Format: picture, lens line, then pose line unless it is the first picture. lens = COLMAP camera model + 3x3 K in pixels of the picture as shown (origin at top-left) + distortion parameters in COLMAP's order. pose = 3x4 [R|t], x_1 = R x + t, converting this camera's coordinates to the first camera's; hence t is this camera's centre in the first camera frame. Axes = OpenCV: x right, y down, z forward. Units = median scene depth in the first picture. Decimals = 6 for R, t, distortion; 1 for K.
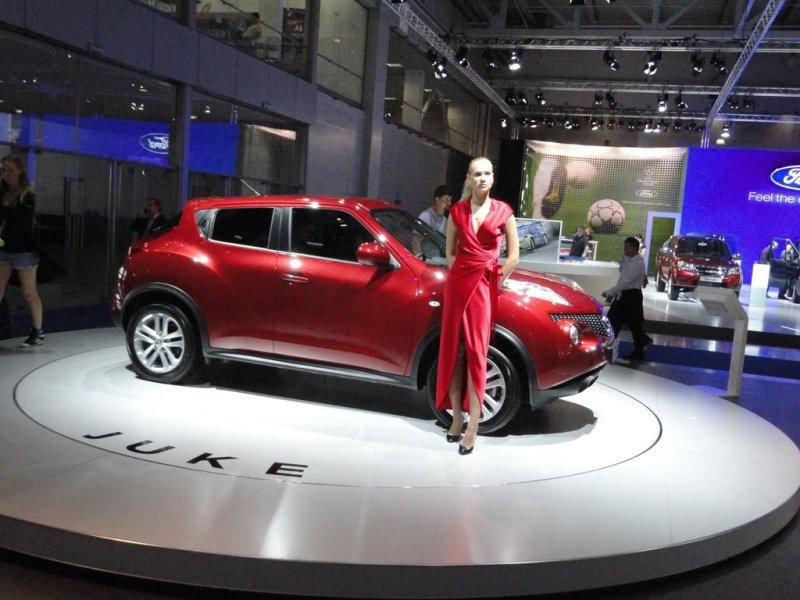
lens RADIAL K [[797.0, 0, 401.2], [0, 797.0, 298.4], [0, 0, 1]] dist [-0.000975, 0.000000]
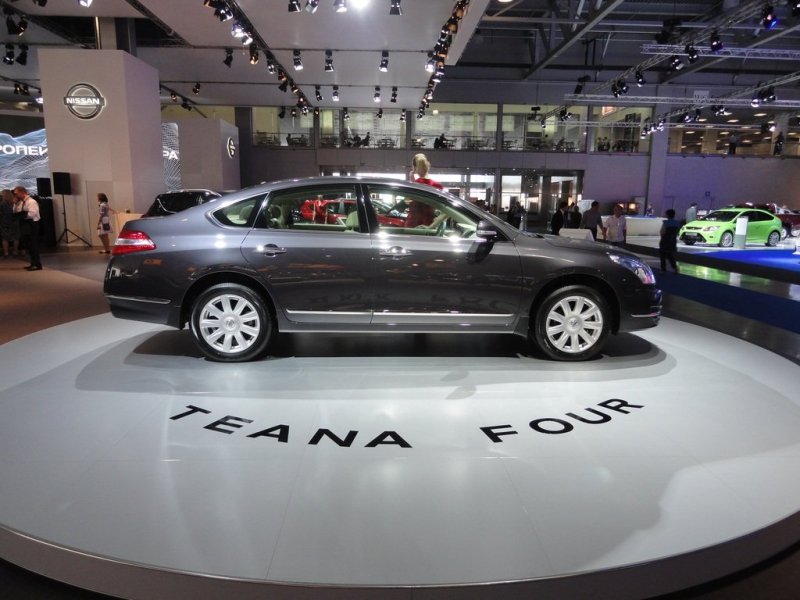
lens RADIAL K [[554.7, 0, 405.4], [0, 554.7, 302.9], [0, 0, 1]] dist [-0.005527, 0.001923]
pose [[0.331525, 0.094665, -0.938685, 1.191876], [-0.085777, 0.993857, 0.069934, 0.109959], [0.939539, 0.057332, 0.337608, -0.084086]]
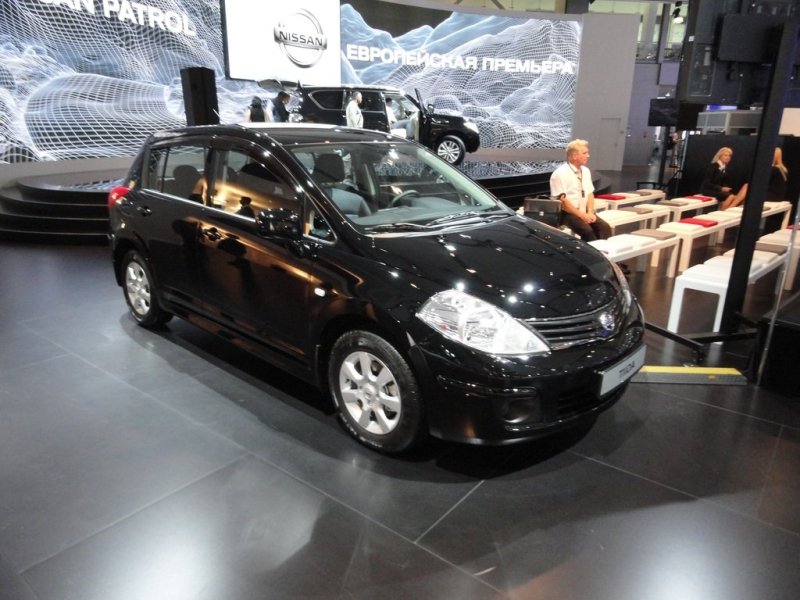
lens RADIAL K [[557.4, 0, 401.5], [0, 557.4, 303.9], [0, 0, 1]] dist [-0.001678, 0.001417]
pose [[0.397849, 0.204732, -0.894316, 0.606643], [-0.079726, 0.978811, 0.188608, 0.138359], [0.913980, -0.003737, 0.405741, -0.785745]]
